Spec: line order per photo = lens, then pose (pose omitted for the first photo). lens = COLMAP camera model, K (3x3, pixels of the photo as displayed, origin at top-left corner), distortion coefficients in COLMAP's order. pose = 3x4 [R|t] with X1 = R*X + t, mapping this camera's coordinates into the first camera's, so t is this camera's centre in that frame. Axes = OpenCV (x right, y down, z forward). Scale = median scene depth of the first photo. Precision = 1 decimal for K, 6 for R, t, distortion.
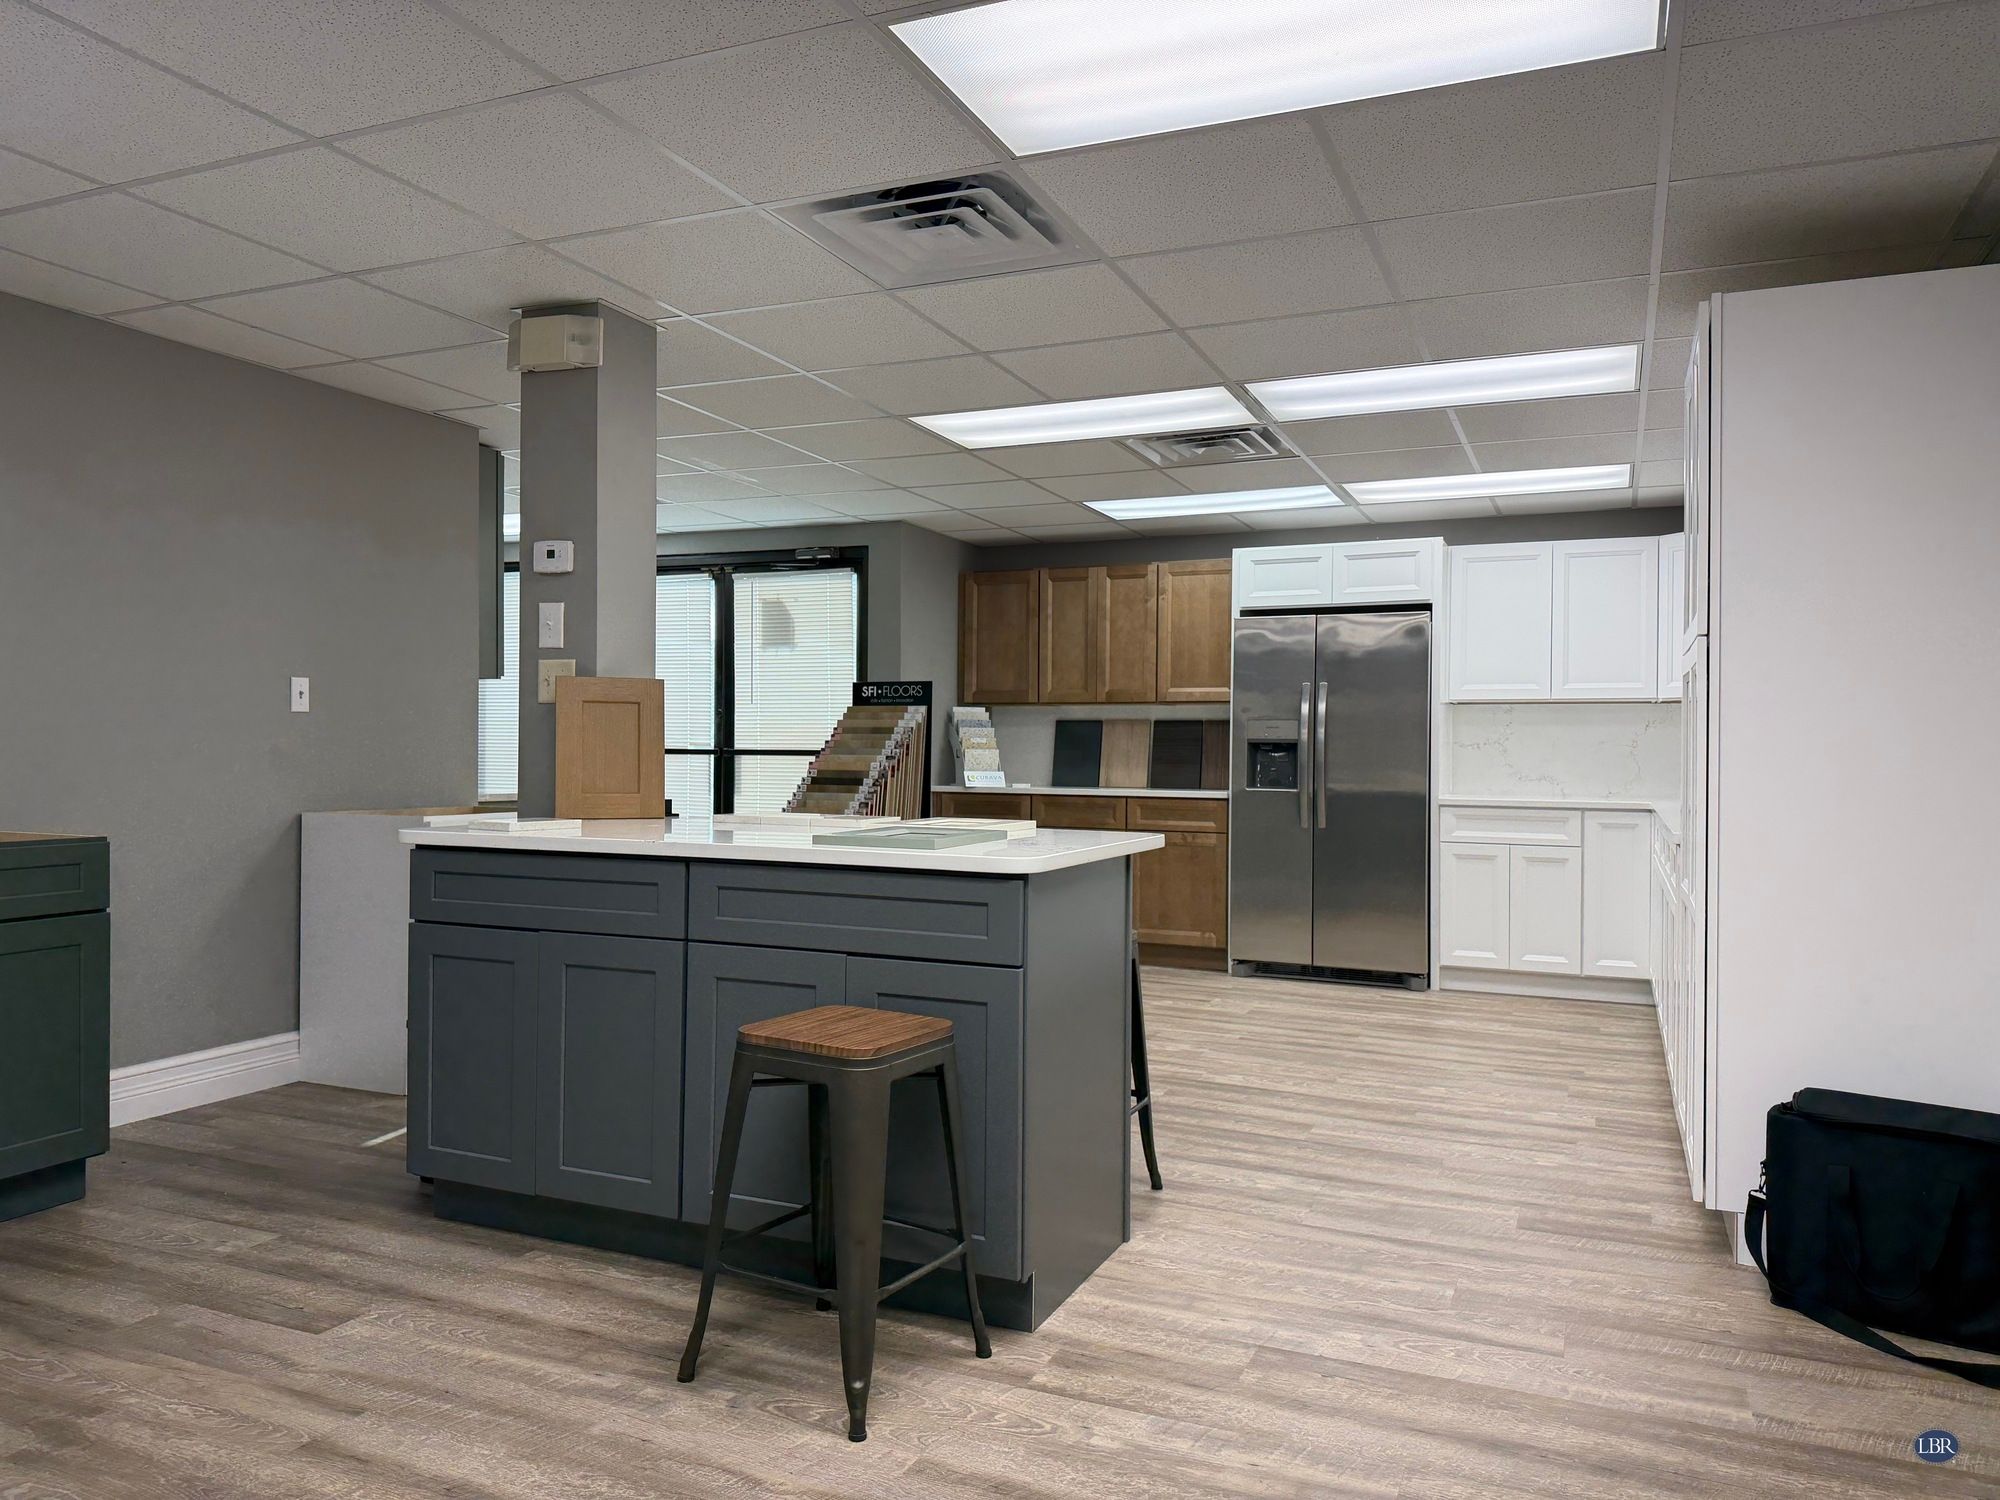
lens RADIAL K [[1394.7, 0, 1000.2], [0, 1394.7, 754.9], [0, 0, 1]] dist [0.116004, -0.003556]
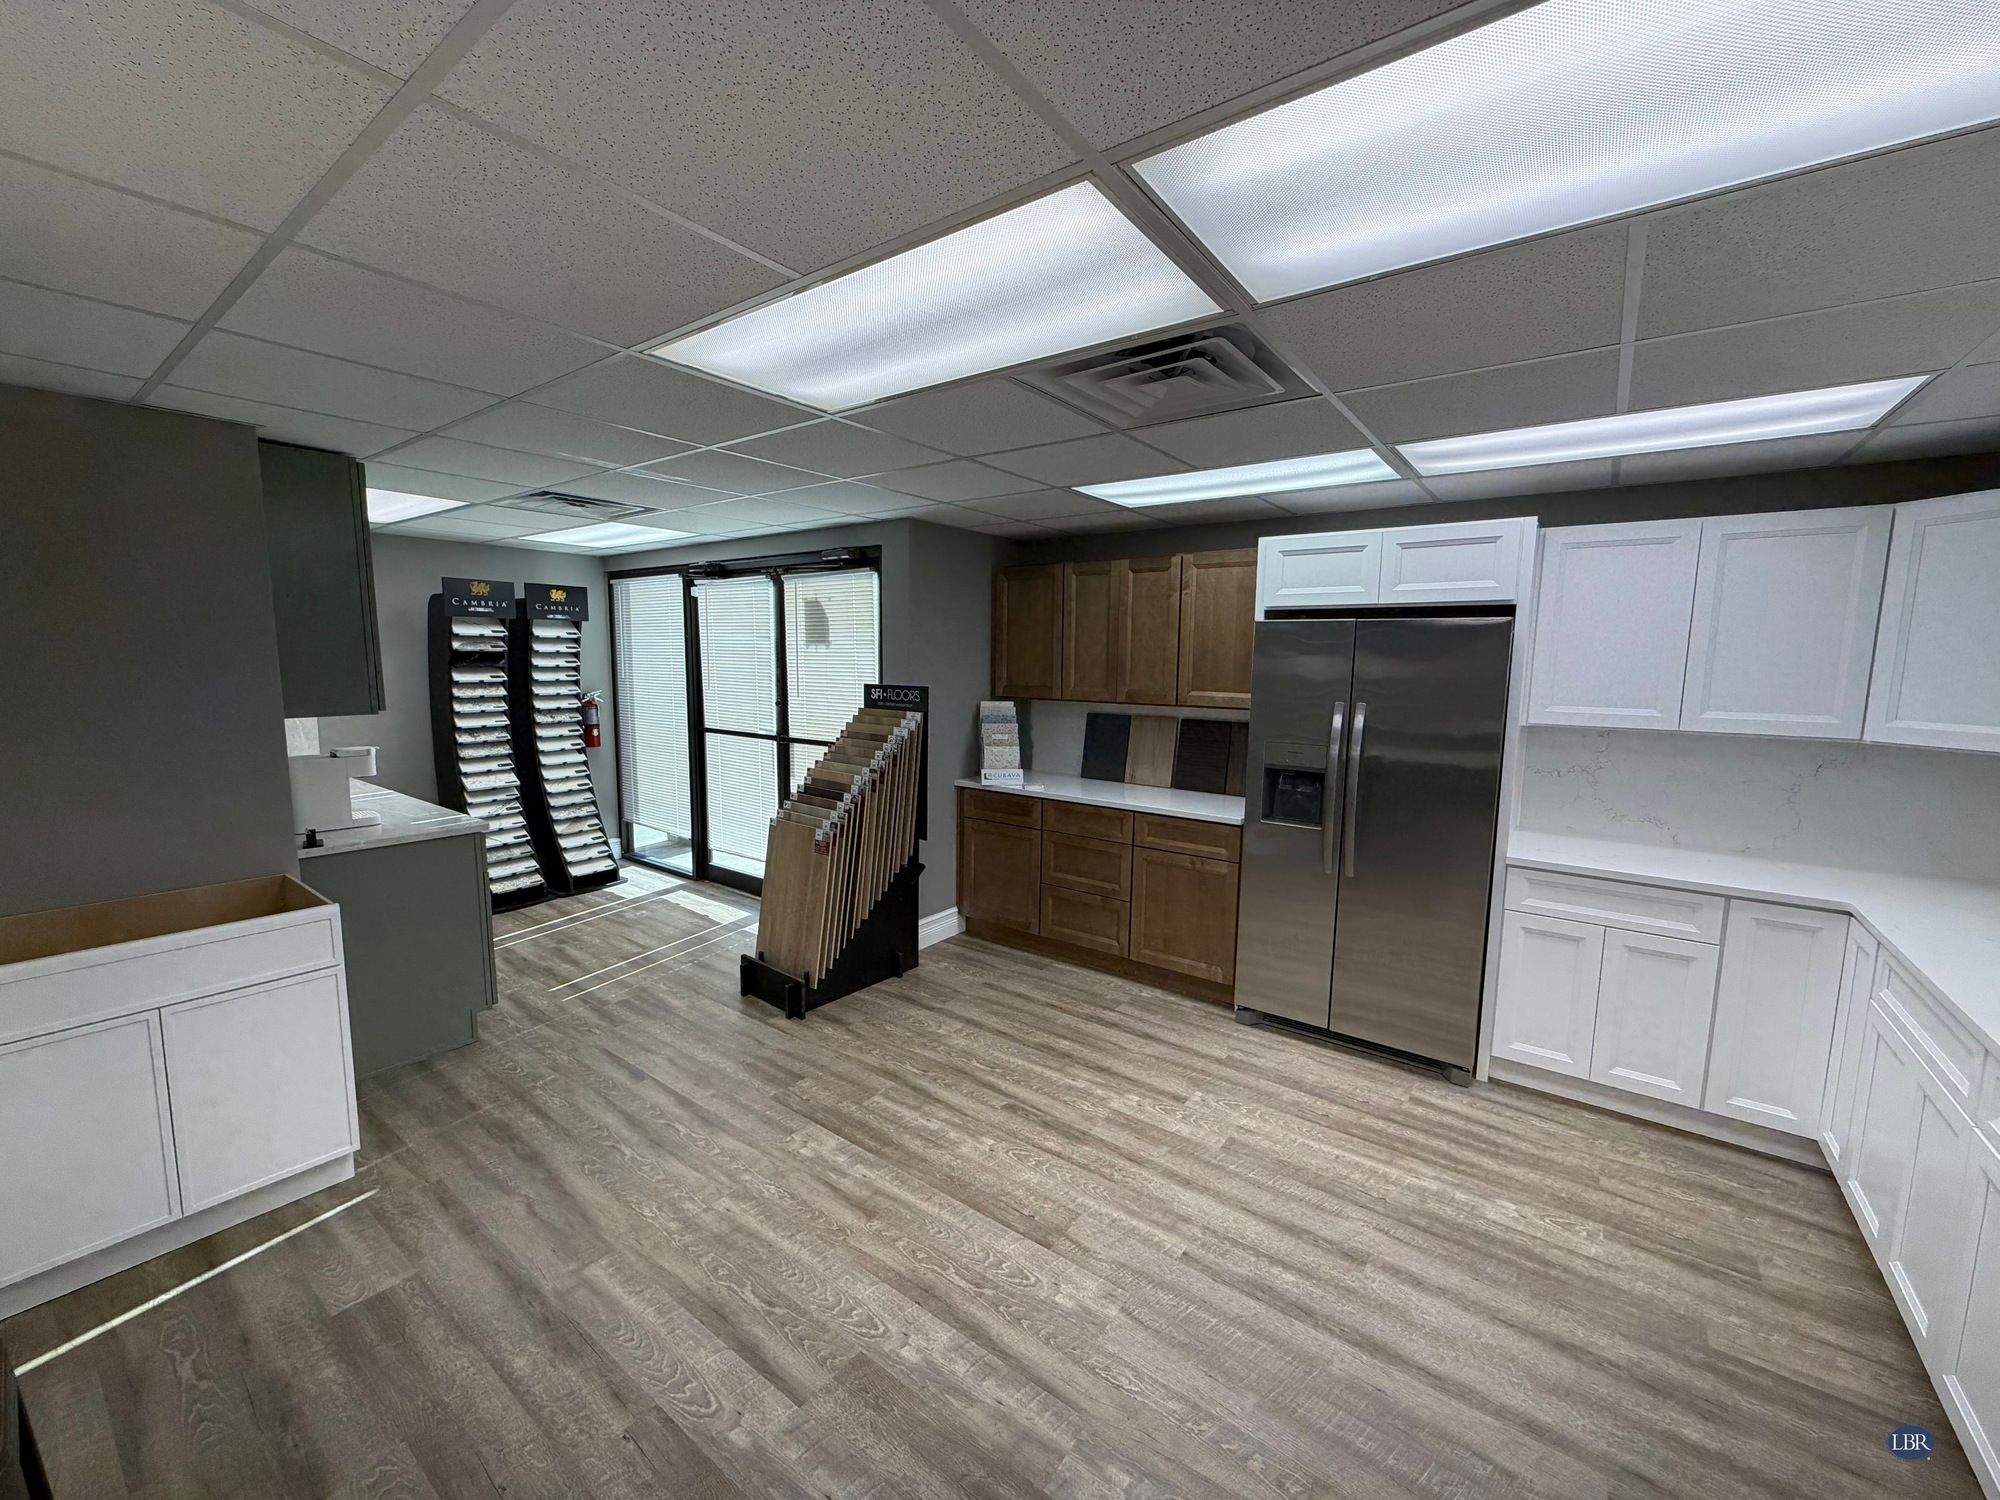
lens RADIAL K [[801.6, 0, 1000.0], [0, 801.6, 751.6], [0, 0, 1]] dist [0.008583, 0.001423]
pose [[0.973955, 0.029036, -0.224873, 0.124053], [-0.002843, 0.993253, 0.115936, -0.072465], [0.226722, -0.112277, 0.967466, 0.468086]]
